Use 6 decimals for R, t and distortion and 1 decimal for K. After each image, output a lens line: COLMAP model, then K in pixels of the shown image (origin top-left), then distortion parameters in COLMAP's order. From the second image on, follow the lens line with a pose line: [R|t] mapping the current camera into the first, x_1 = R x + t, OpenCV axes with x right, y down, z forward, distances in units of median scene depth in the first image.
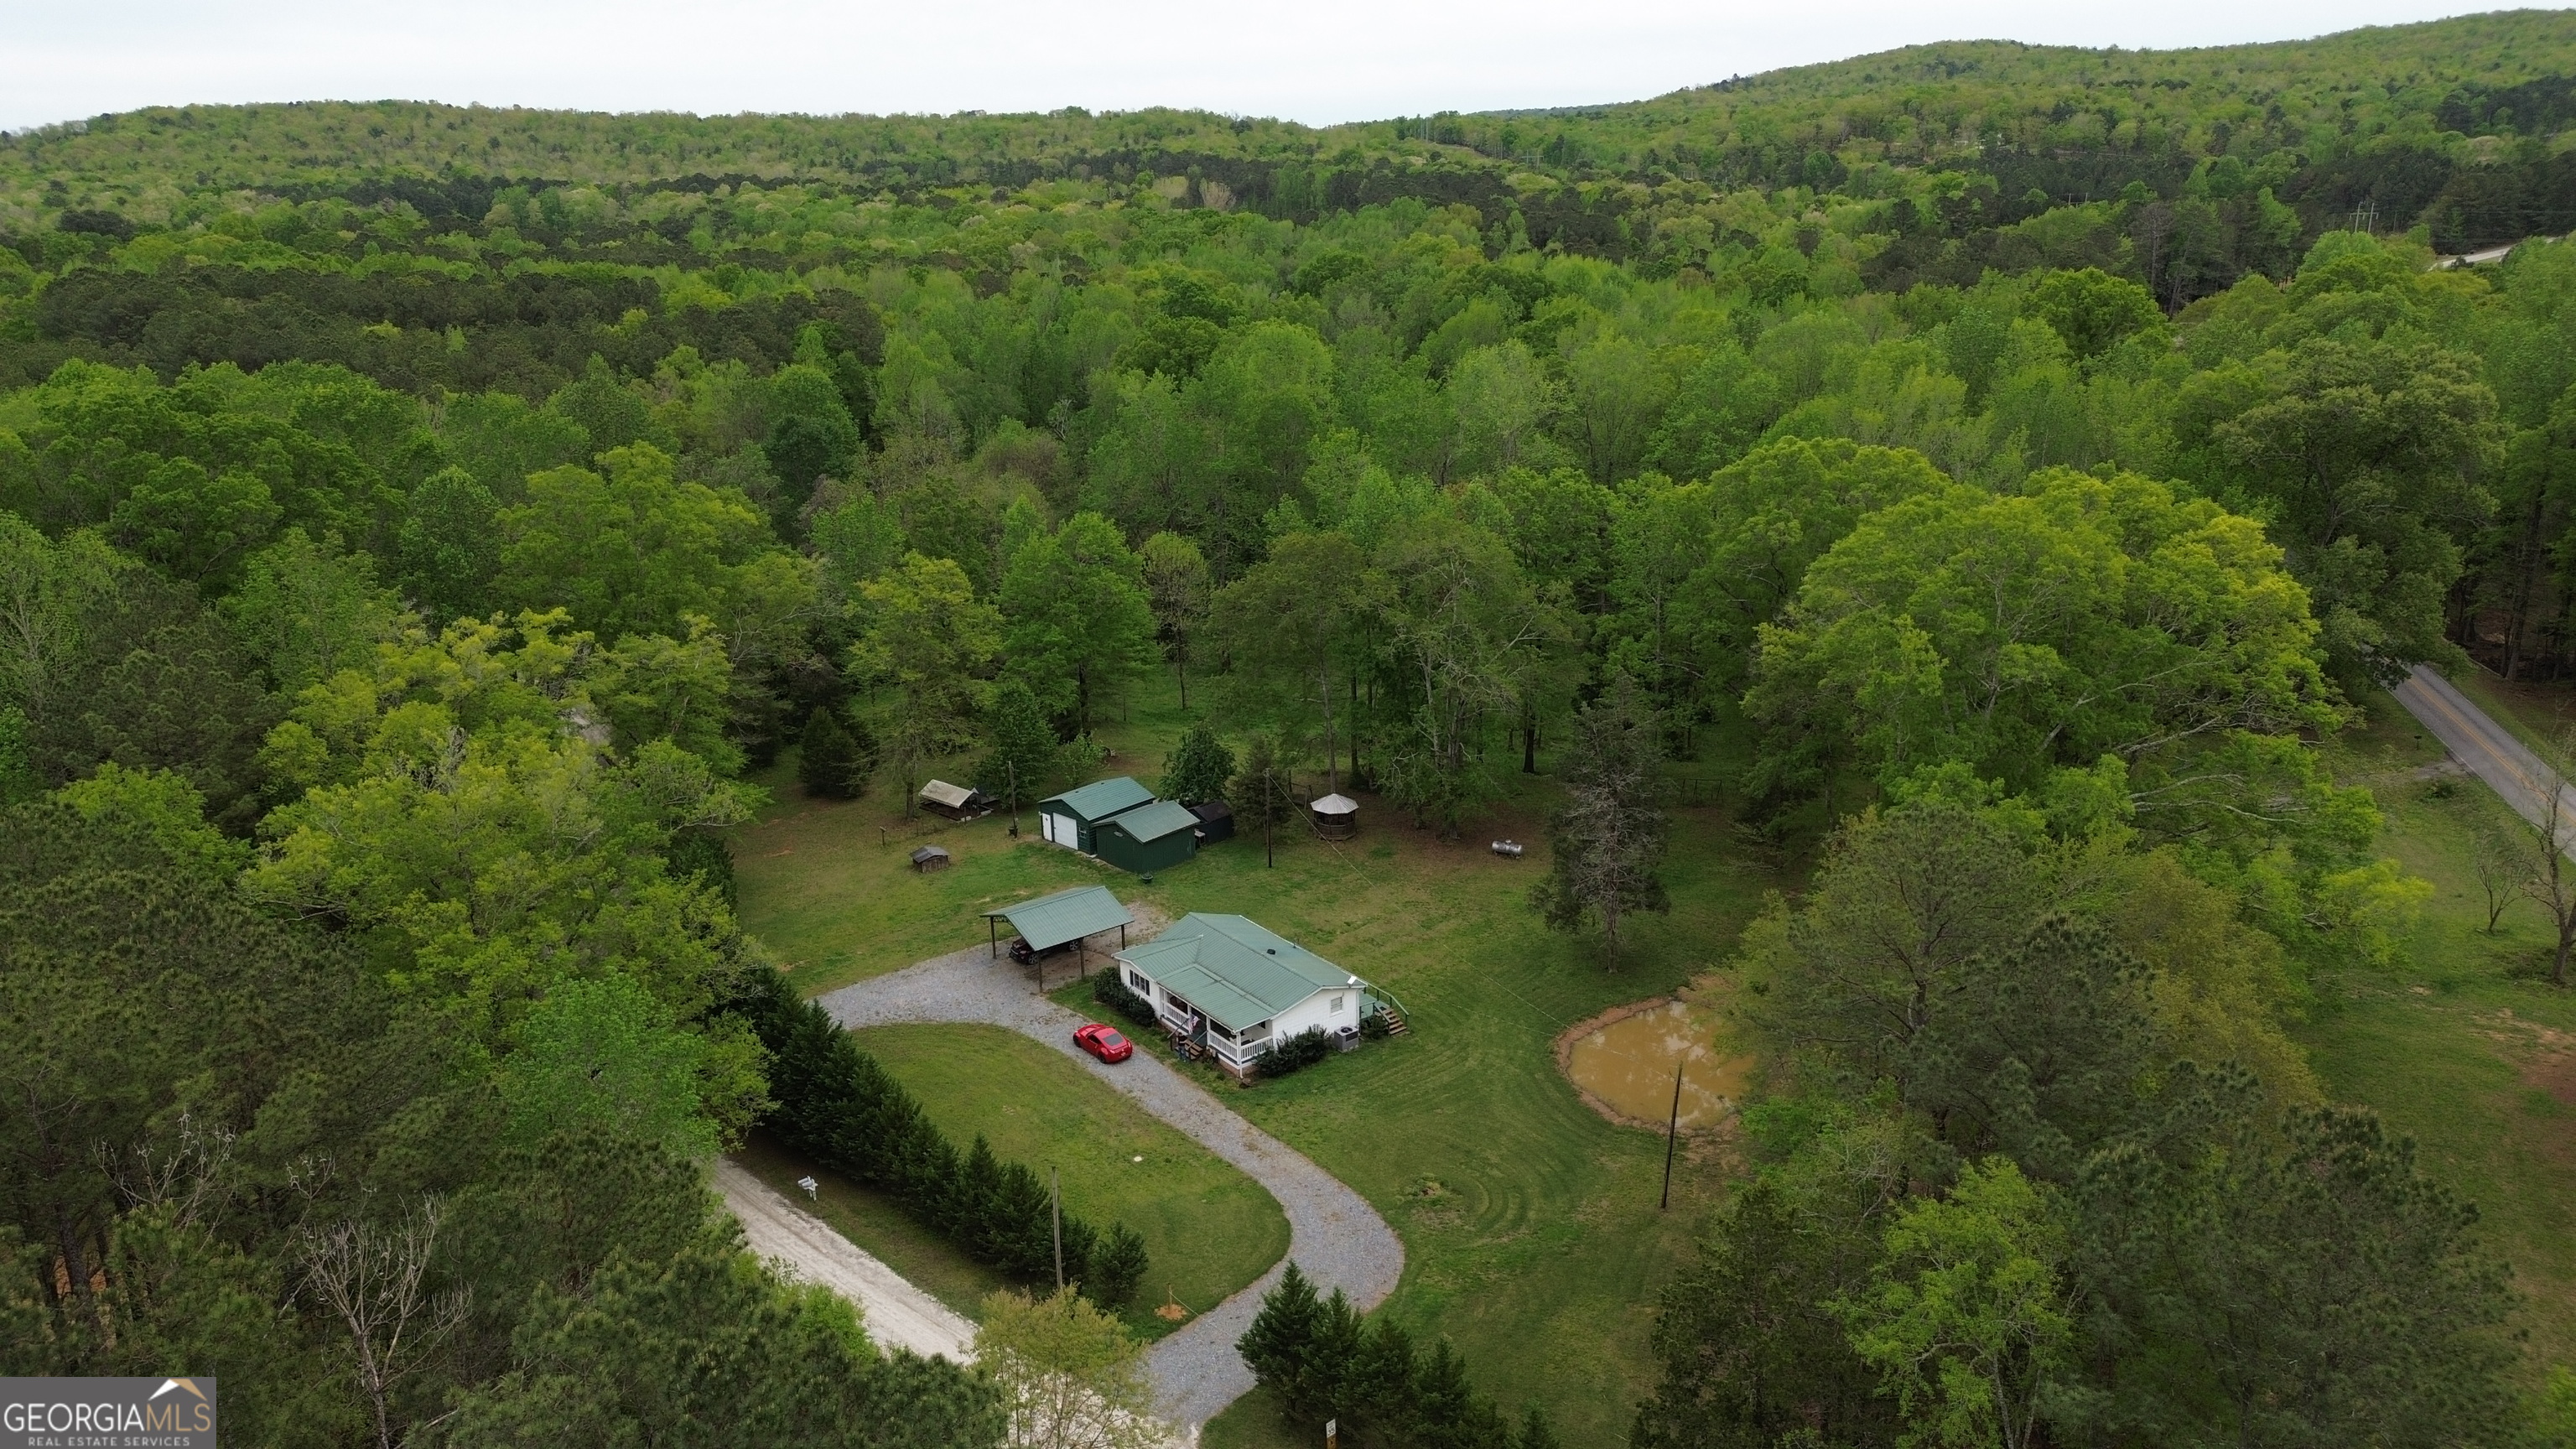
lens RADIAL K [[1809.2, 0, 1288.0], [0, 1809.2, 724.5], [0, 0, 1]] dist [0.039680, -0.004163]
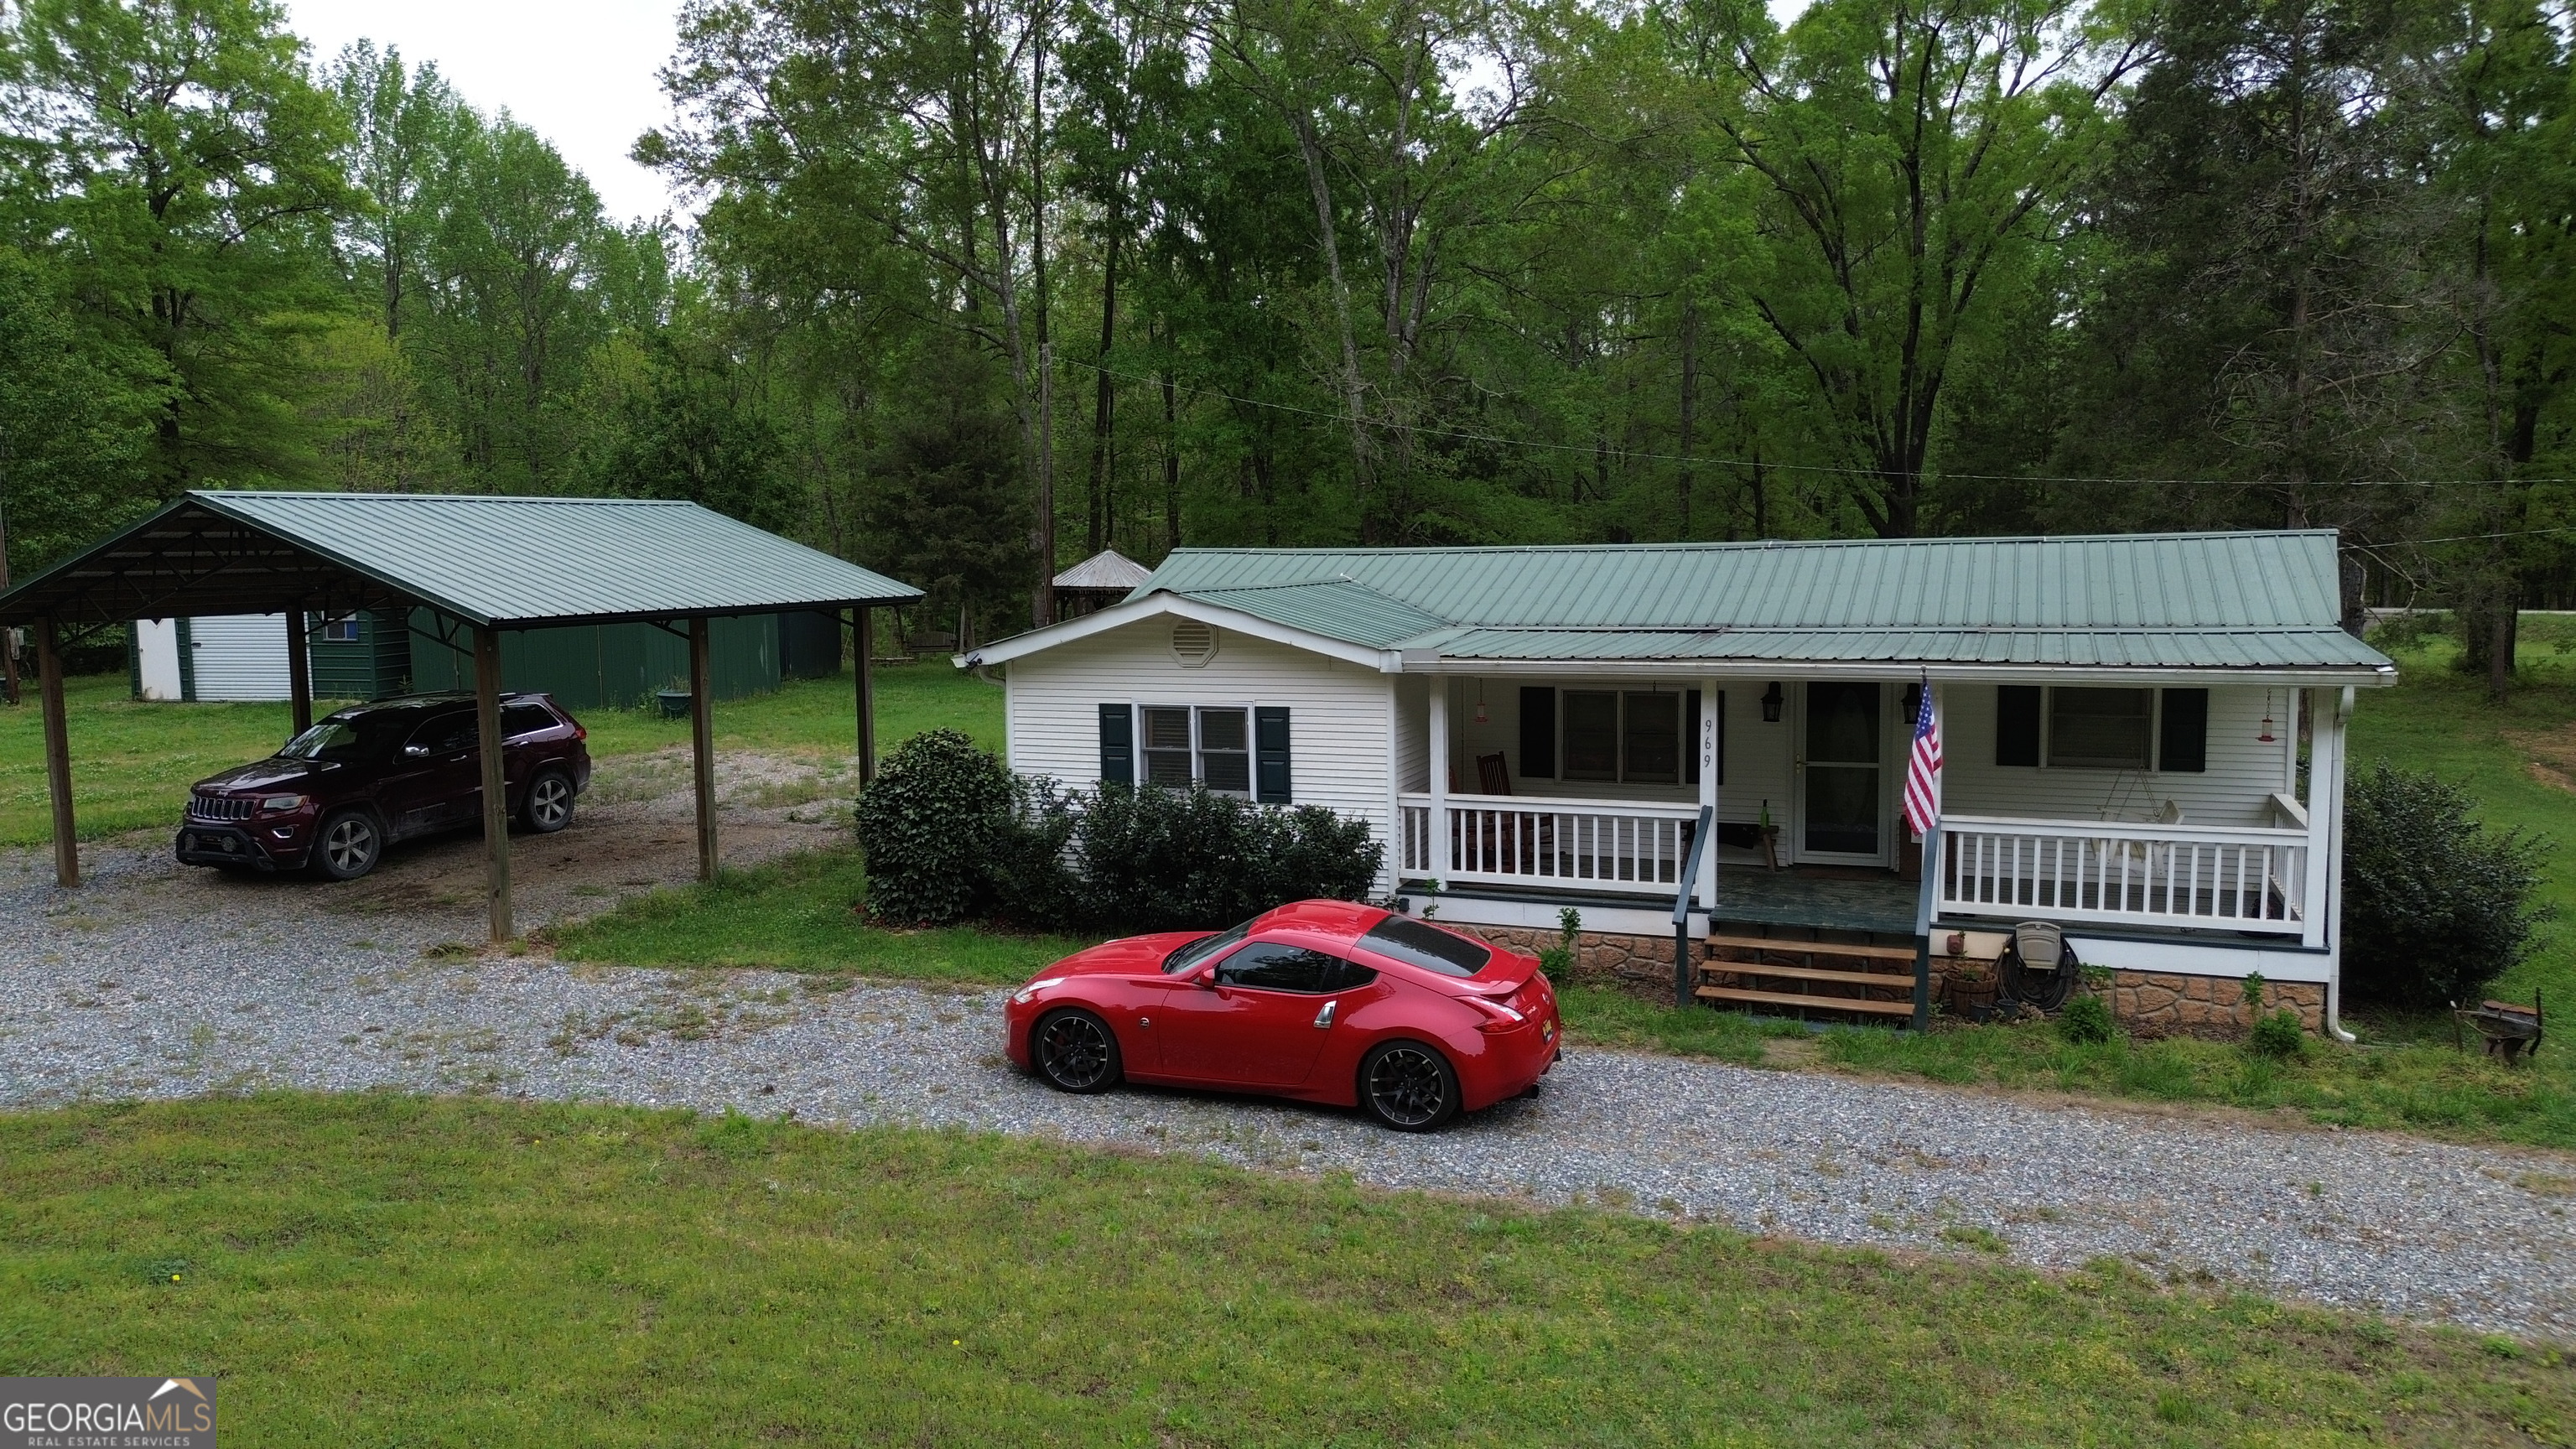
lens RADIAL K [[1809.2, 0, 1288.0], [0, 1809.2, 724.5], [0, 0, 1]] dist [0.039680, -0.004163]
pose [[0.854836, -0.034144, 0.517773, -0.162752], [0.143343, 0.974543, -0.172392, 0.170109], [-0.498706, 0.221586, 0.837969, 0.845536]]
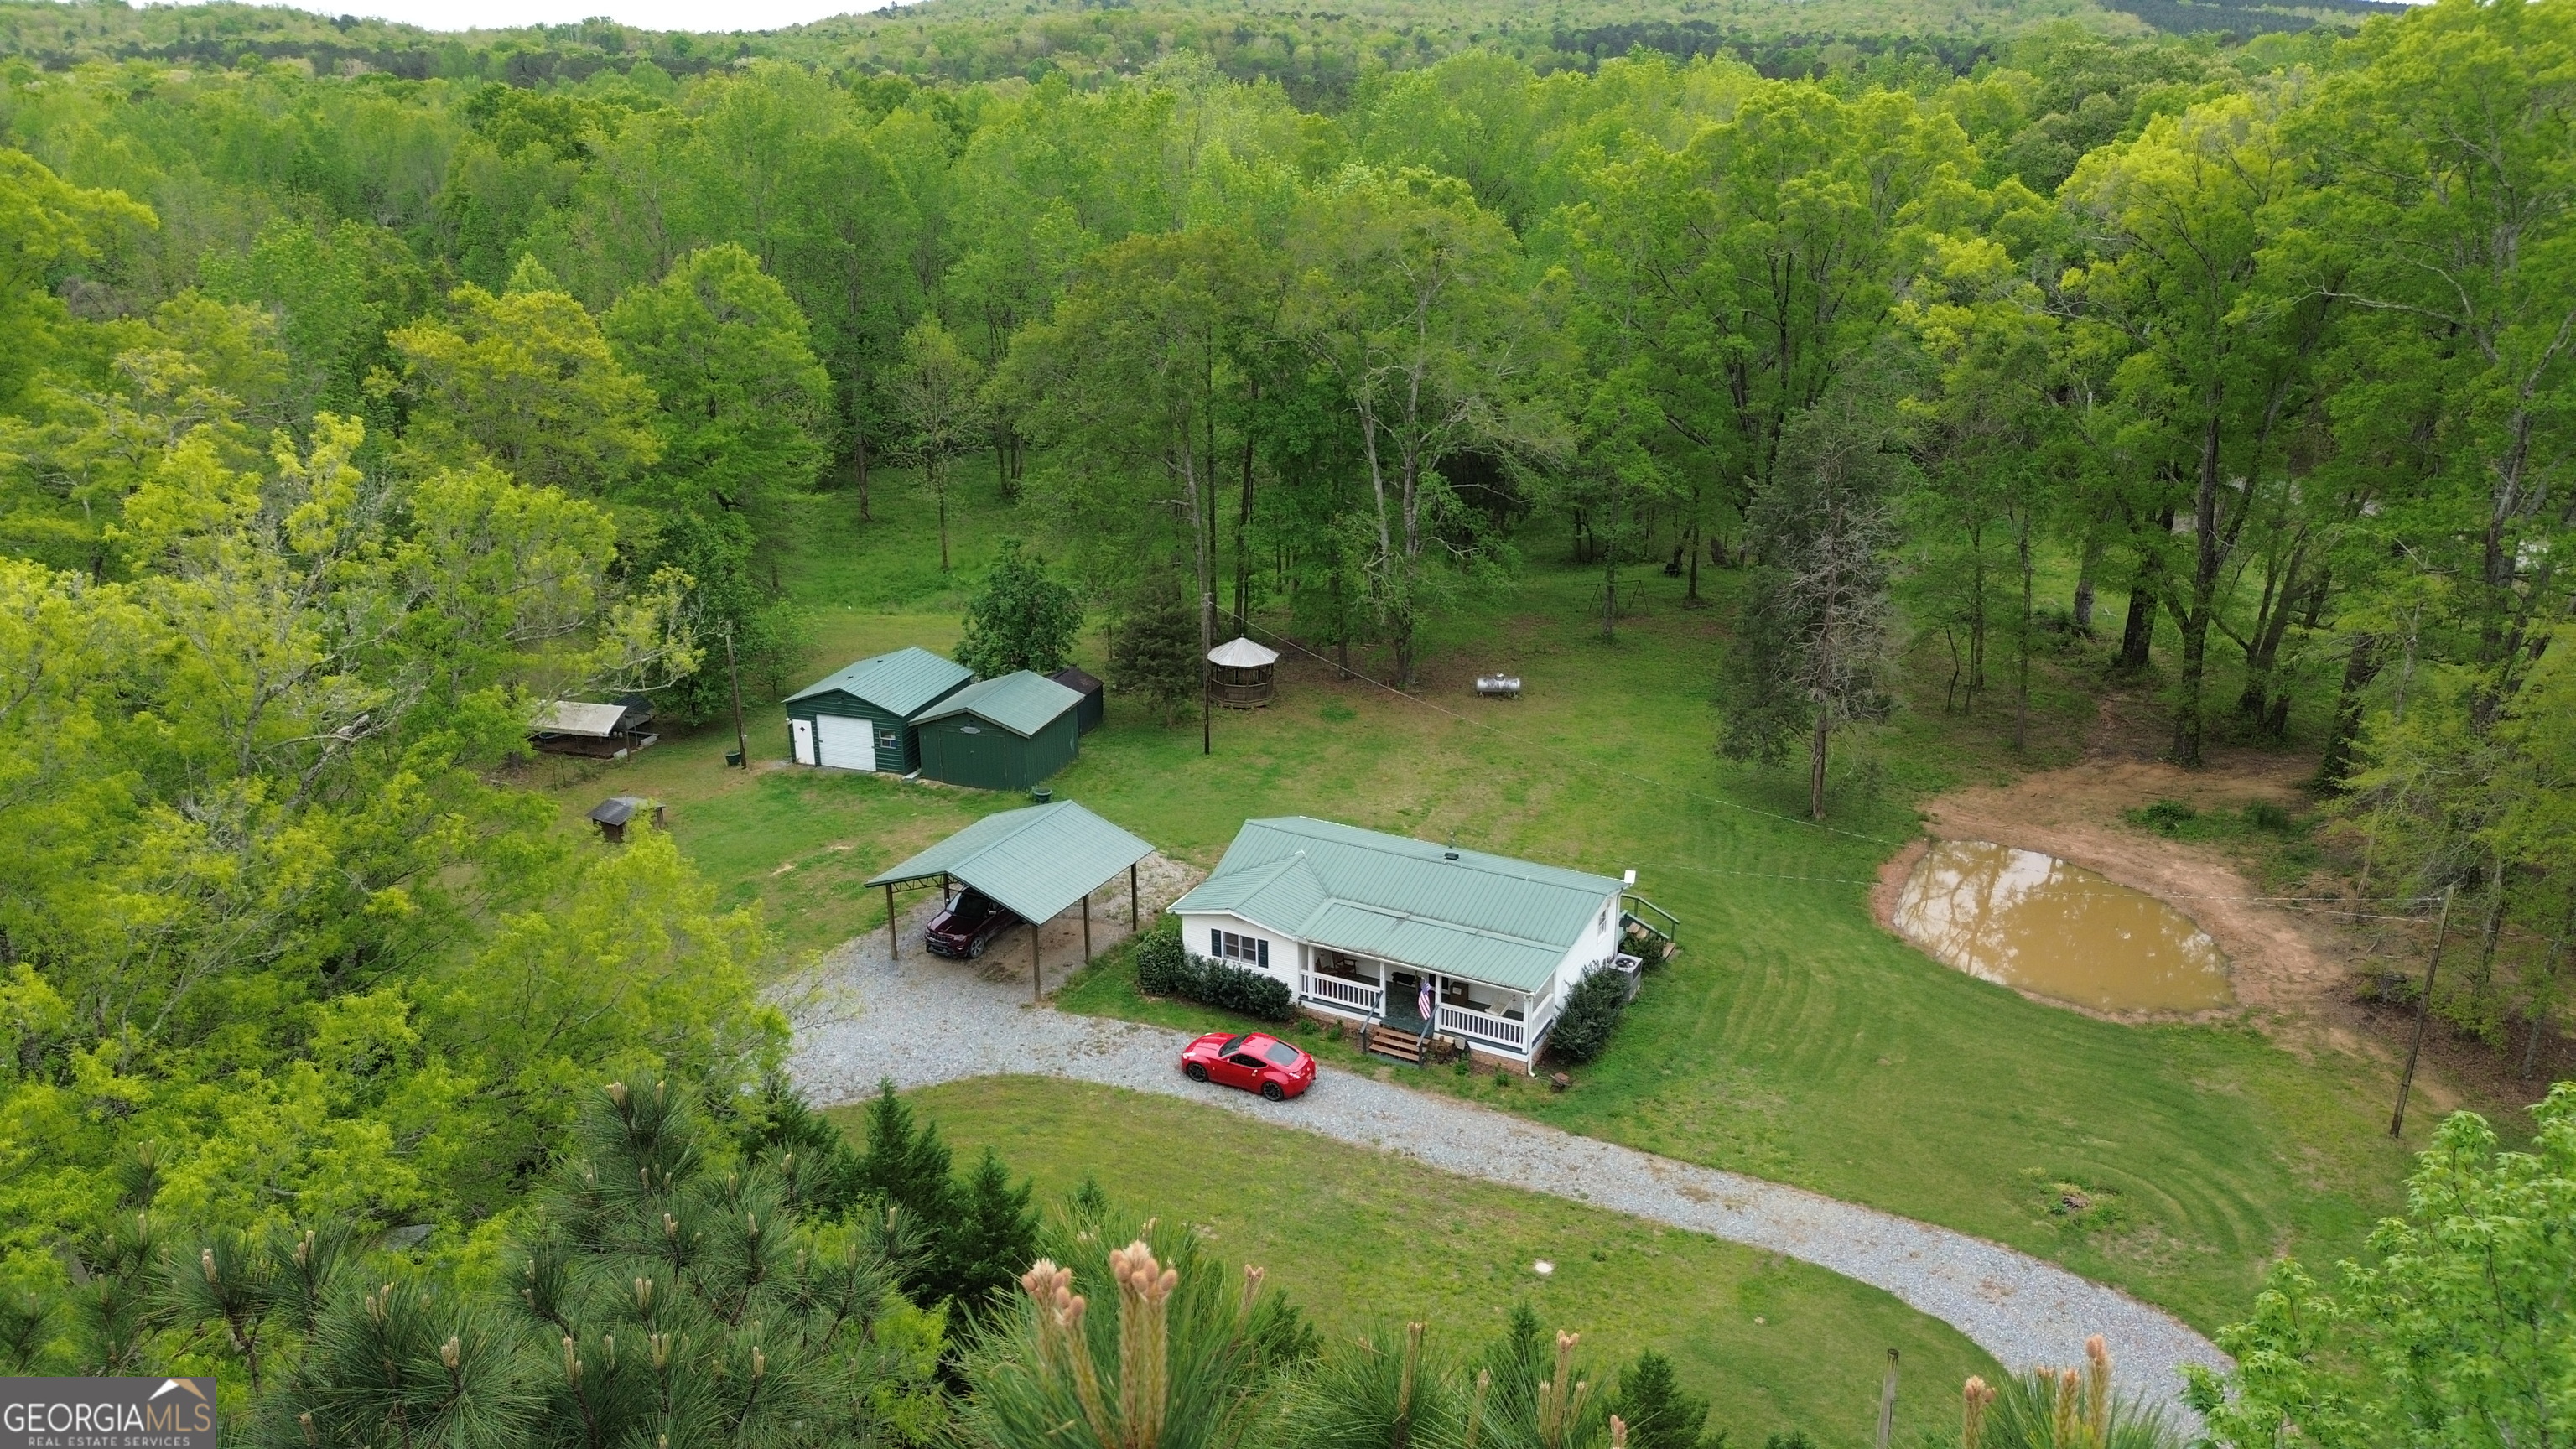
lens RADIAL K [[1809.2, 0, 1288.0], [0, 1809.2, 724.5], [0, 0, 1]] dist [0.039680, -0.004163]
pose [[0.905601, -0.121768, 0.406275, -0.286107], [0.109711, 0.992553, 0.052936, 0.045344], [-0.409695, -0.003366, 0.912216, 0.480164]]
